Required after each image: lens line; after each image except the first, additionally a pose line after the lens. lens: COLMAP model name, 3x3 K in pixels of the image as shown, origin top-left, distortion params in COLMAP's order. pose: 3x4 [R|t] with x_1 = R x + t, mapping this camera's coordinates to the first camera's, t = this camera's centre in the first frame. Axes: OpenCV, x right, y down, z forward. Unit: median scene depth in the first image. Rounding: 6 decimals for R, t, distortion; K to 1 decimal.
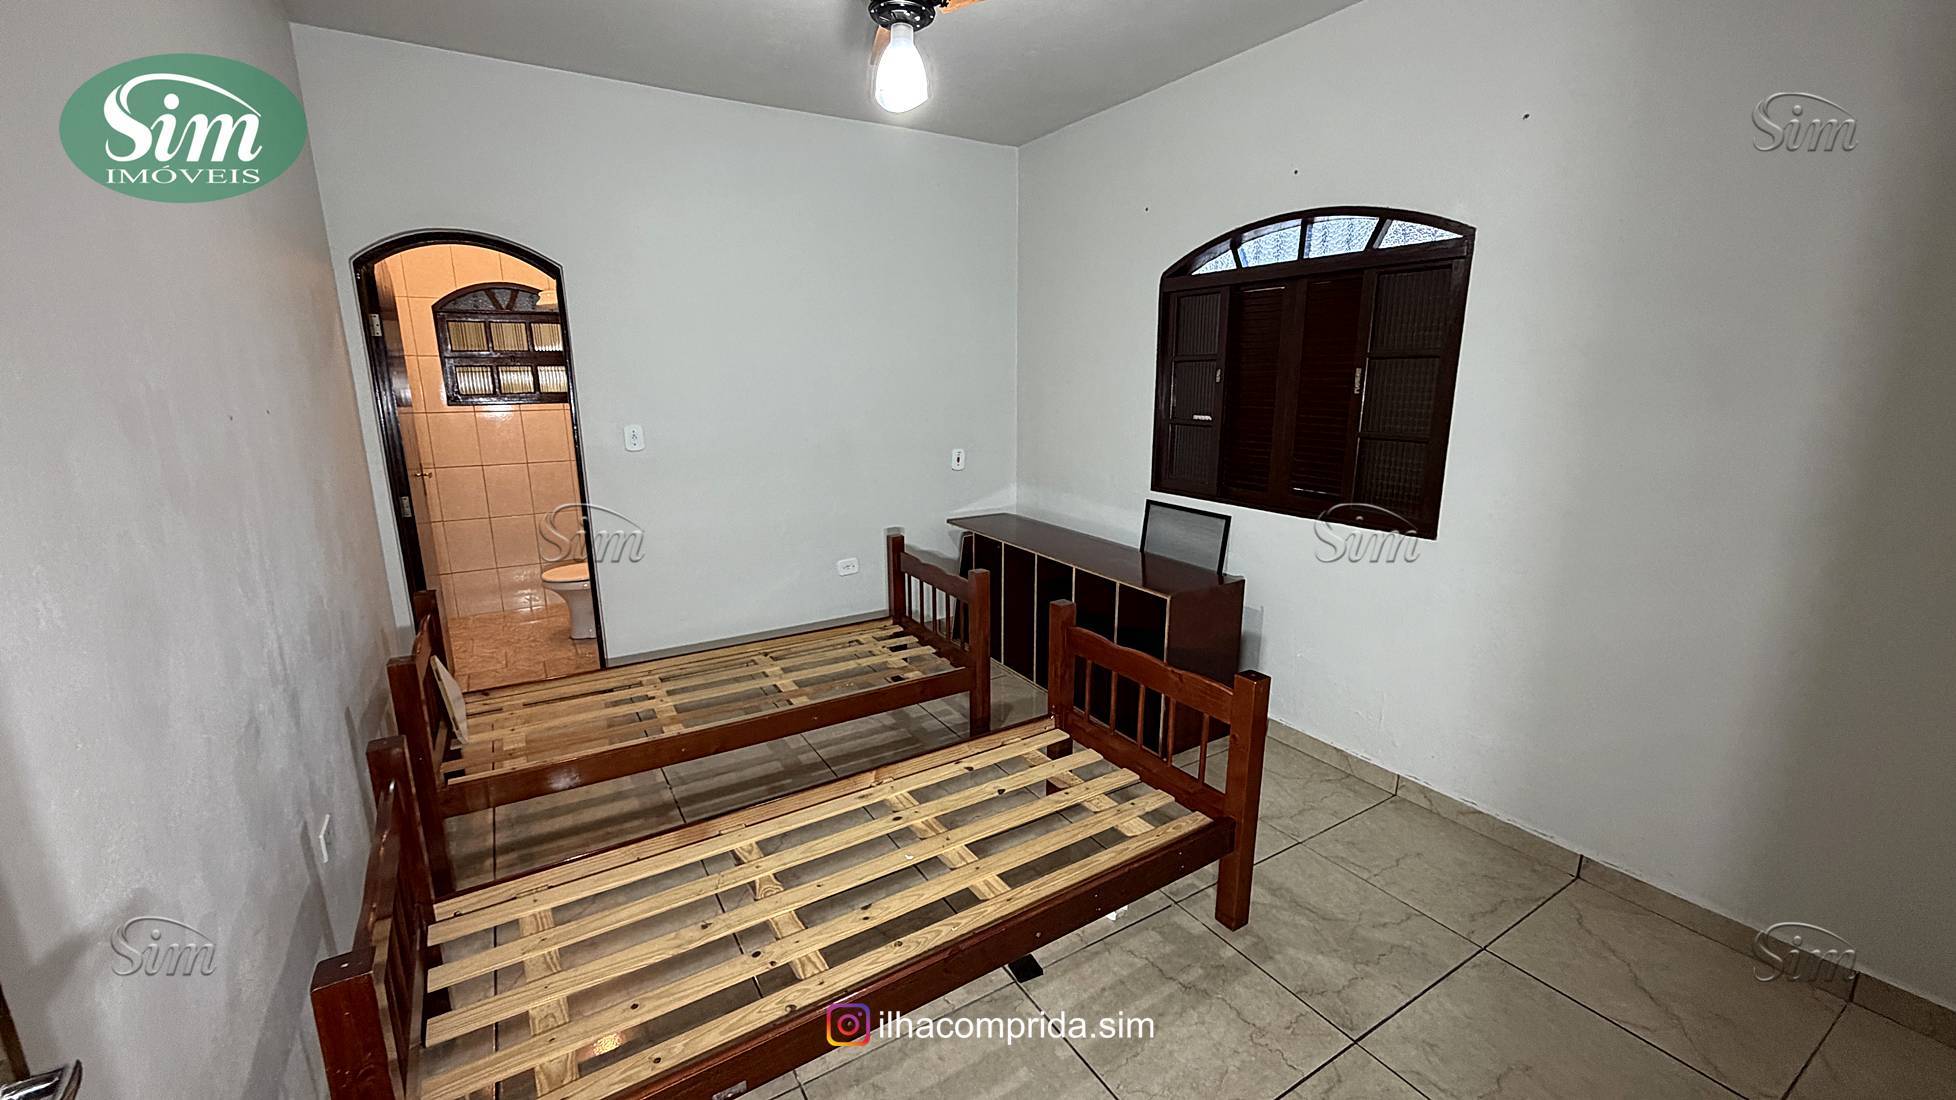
lens RADIAL K [[779.3, 0, 978.0], [0, 779.3, 550.0], [0, 0, 1]] dist [-0.000294, 0.000153]
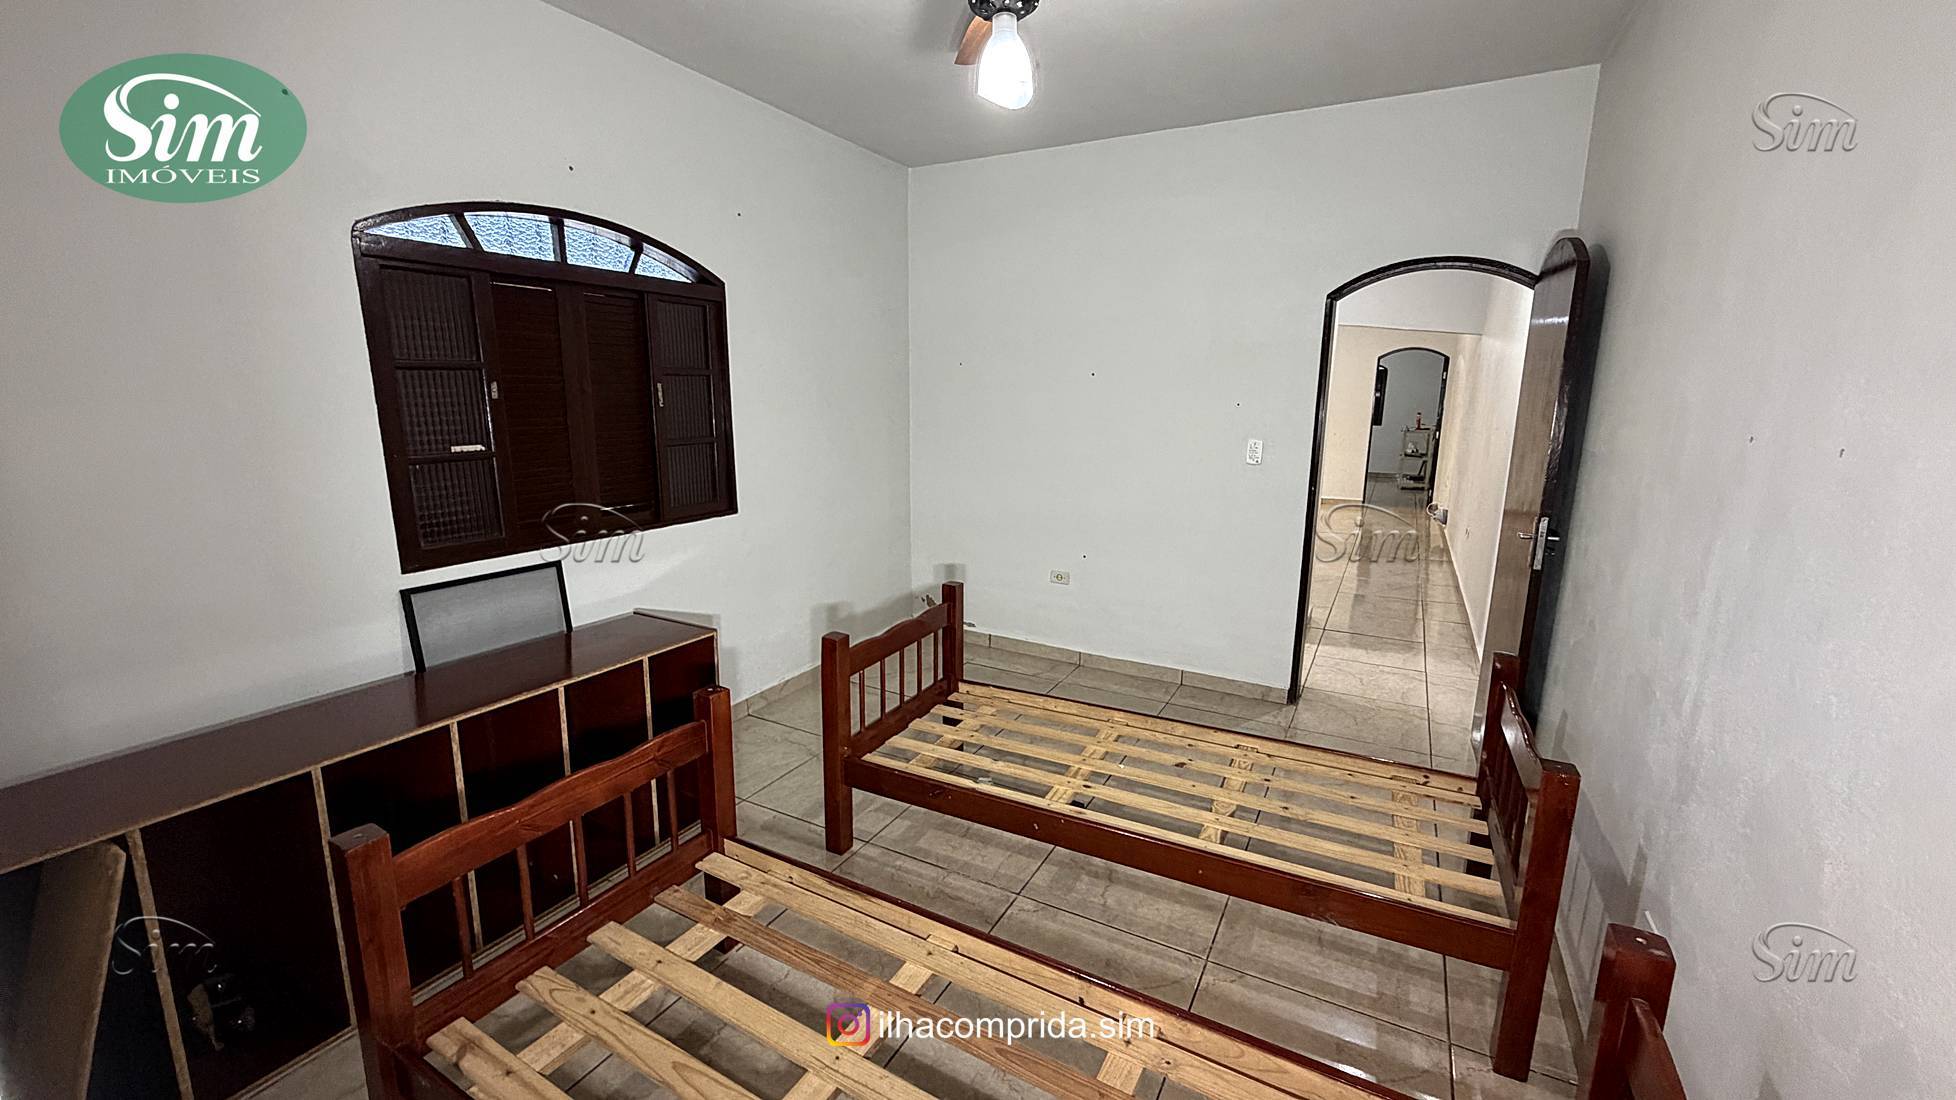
lens RADIAL K [[779.3, 0, 978.0], [0, 779.3, 550.0], [0, 0, 1]] dist [-0.000294, 0.000153]
pose [[-0.497624, -0.167951, 0.850978, -0.641220], [0.195996, 0.933929, 0.298934, -0.229827], [-0.844959, 0.315545, -0.431828, 1.057899]]
